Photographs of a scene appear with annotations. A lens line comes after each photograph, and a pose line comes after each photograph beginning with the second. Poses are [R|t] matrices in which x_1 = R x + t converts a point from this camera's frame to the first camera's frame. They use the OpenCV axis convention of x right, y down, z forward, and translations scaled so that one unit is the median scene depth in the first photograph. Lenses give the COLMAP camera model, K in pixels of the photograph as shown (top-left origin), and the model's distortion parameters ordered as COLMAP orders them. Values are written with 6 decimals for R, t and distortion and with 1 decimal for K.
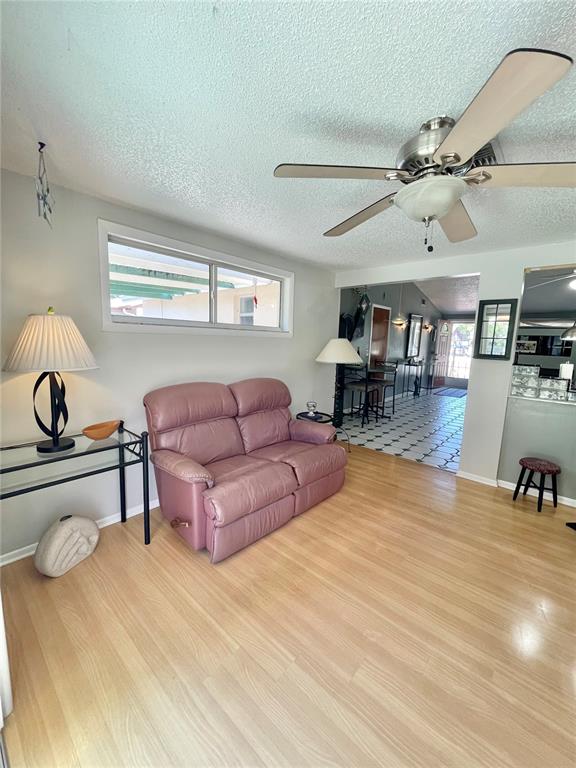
lens RADIAL K [[309.7, 0, 288.4], [0, 309.7, 381.9], [0, 0, 1]] dist [-0.004052, 0.000686]
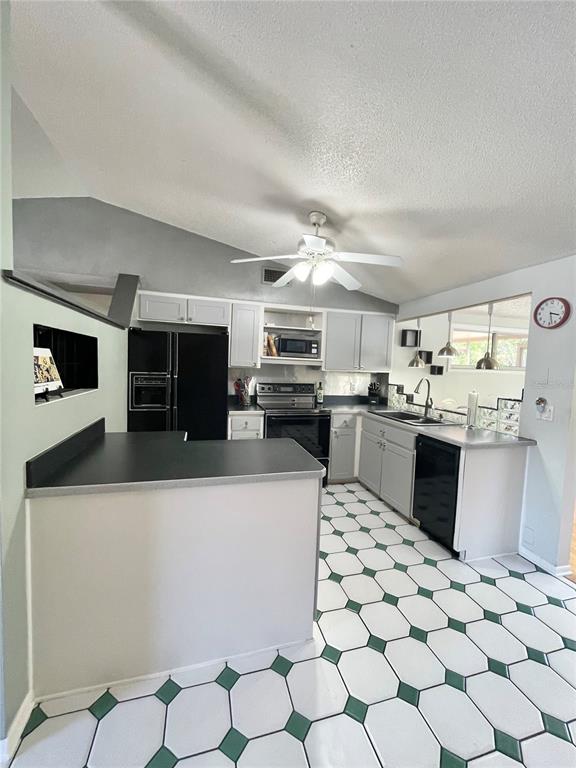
lens RADIAL K [[309.7, 0, 288.3], [0, 309.7, 382.4], [0, 0, 1]] dist [-0.004052, 0.000686]
pose [[-0.835362, -0.093629, 0.541668, 0.668138], [0.015354, 0.981029, 0.193253, -0.227005], [-0.549486, 0.169753, -0.818077, 1.656463]]
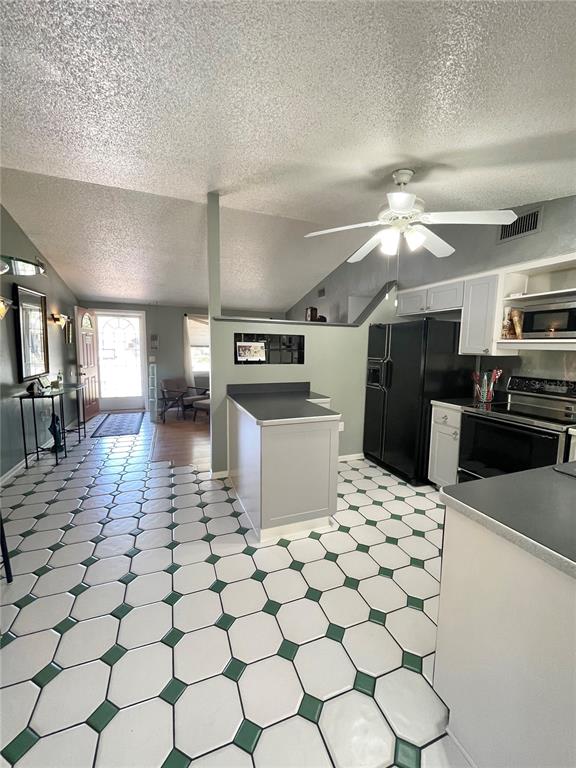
lens RADIAL K [[309.7, 0, 287.1], [0, 309.7, 383.0], [0, 0, 1]] dist [-0.004052, 0.000686]
pose [[0.466868, -0.126422, 0.875244, 0.363108], [0.124641, 0.989256, 0.076405, -0.135229], [-0.875499, 0.073420, 0.477609, 0.965027]]
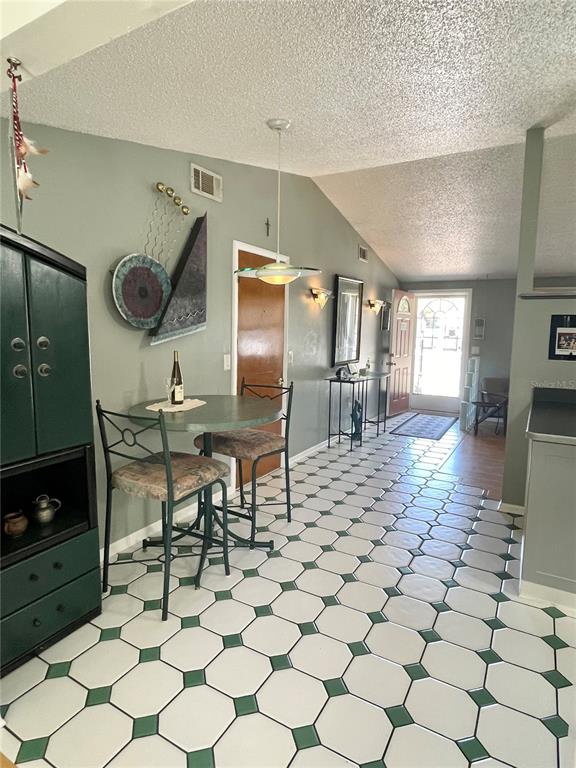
lens RADIAL K [[441.8, 0, 286.4], [0, 441.8, 375.9], [0, 0, 1]] dist [0.017938, 0.000895]
pose [[0.980222, -0.034365, 0.194896, 0.381657], [0.040082, 0.998872, -0.025465, -0.103187], [-0.193801, 0.032773, 0.980493, 0.734240]]
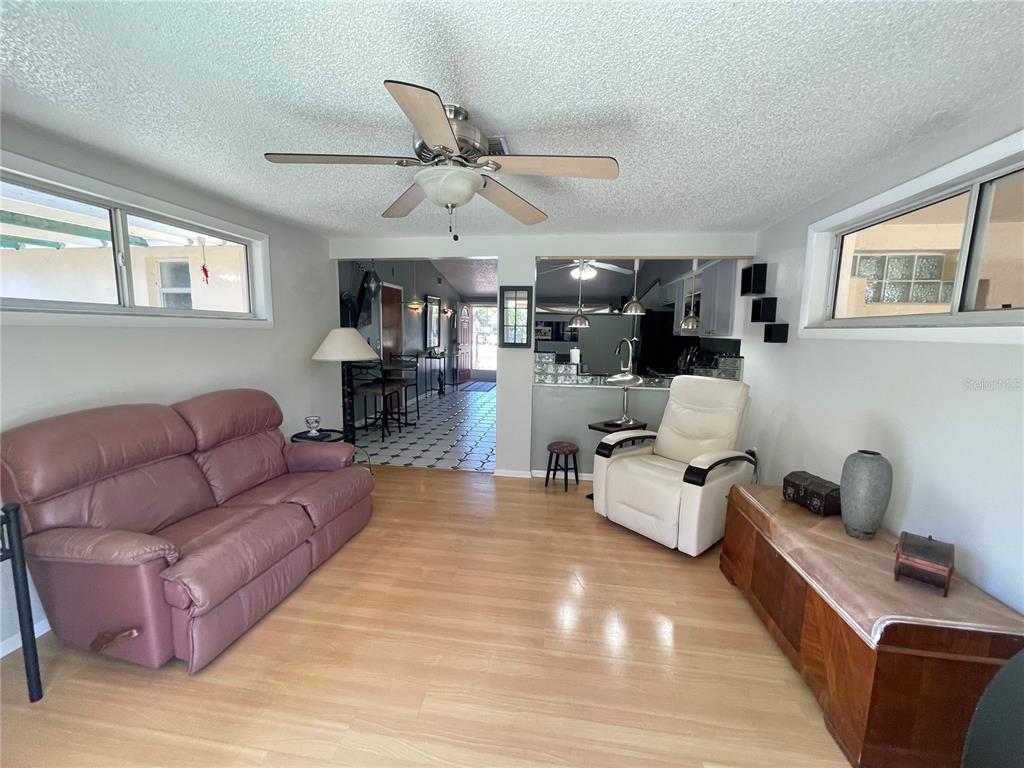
lens RADIAL K [[412.9, 0, 514.4], [0, 412.9, 389.4], [0, 0, 1]] dist [-0.004052, 0.000686]
pose [[0.833864, -0.094506, 0.543819, -0.052580], [0.085341, 0.995460, 0.042136, 0.001419], [-0.545332, 0.011274, 0.838144, -0.068844]]
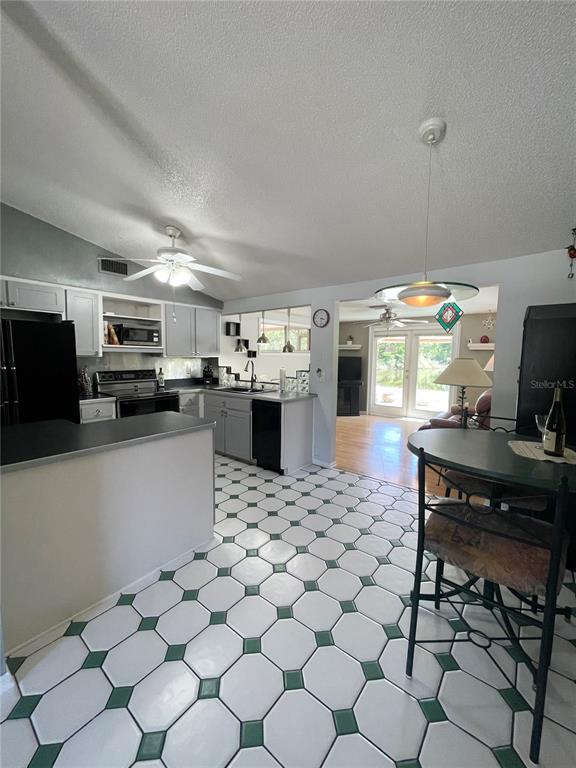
lens RADIAL K [[309.7, 0, 288.1], [0, 309.7, 382.5], [0, 0, 1]] dist [-0.004052, 0.000686]
pose [[-0.997963, -0.037593, -0.051538, 0.734445], [-0.048383, 0.972590, 0.227435, -0.257313], [0.041575, 0.229466, -0.972428, 1.908682]]
